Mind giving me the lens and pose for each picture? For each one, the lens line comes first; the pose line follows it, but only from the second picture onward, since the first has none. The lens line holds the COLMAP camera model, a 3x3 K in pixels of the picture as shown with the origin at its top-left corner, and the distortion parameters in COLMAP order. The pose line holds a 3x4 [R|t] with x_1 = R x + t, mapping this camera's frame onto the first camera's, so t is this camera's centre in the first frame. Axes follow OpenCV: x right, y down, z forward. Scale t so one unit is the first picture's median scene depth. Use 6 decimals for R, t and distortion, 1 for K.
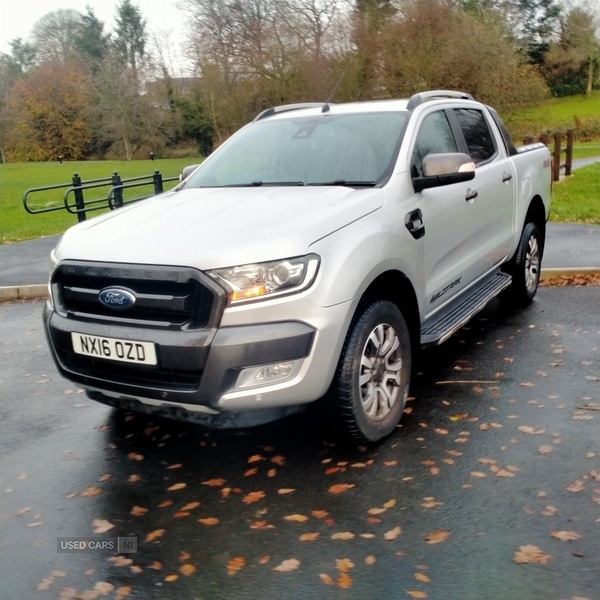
lens RADIAL K [[650.0, 0, 300.0], [0, 650.0, 300.0], [0, 0, 1]] dist [0.120957, -0.289650]
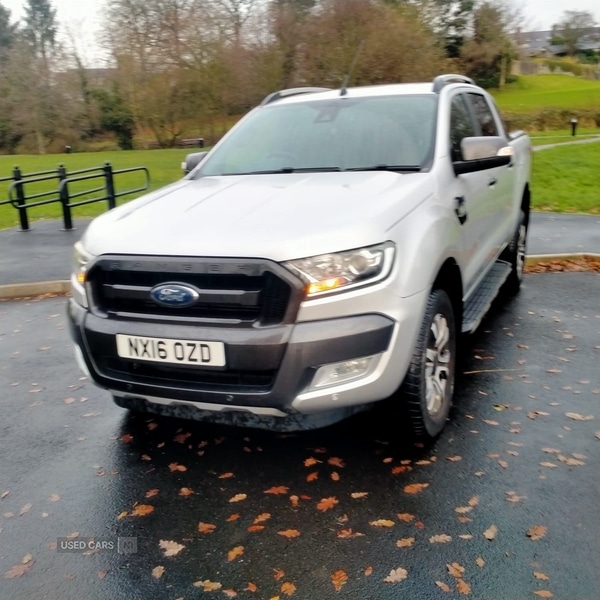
lens RADIAL K [[653.9, 0, 300.0], [0, 653.9, 300.0], [0, 0, 1]] dist [0.136661, -0.301779]
pose [[0.992770, -0.031636, 0.115785, -0.172568], [0.030791, 0.999485, 0.009082, 0.000910], [-0.116013, -0.005452, 0.993233, 0.059159]]
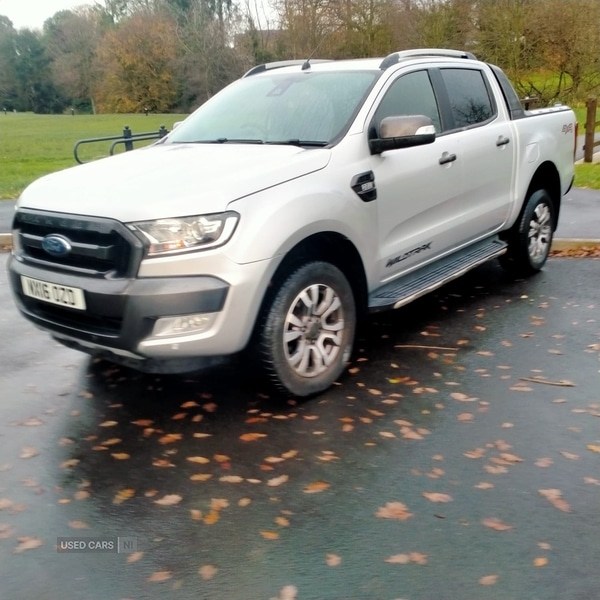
lens RADIAL K [[653.9, 0, 300.0], [0, 653.9, 300.0], [0, 0, 1]] dist [0.136661, -0.301779]
pose [[0.991257, 0.056150, -0.119398, 0.203050], [-0.048848, 0.996803, 0.063231, -0.001672], [0.122567, -0.056846, 0.990831, -0.019669]]
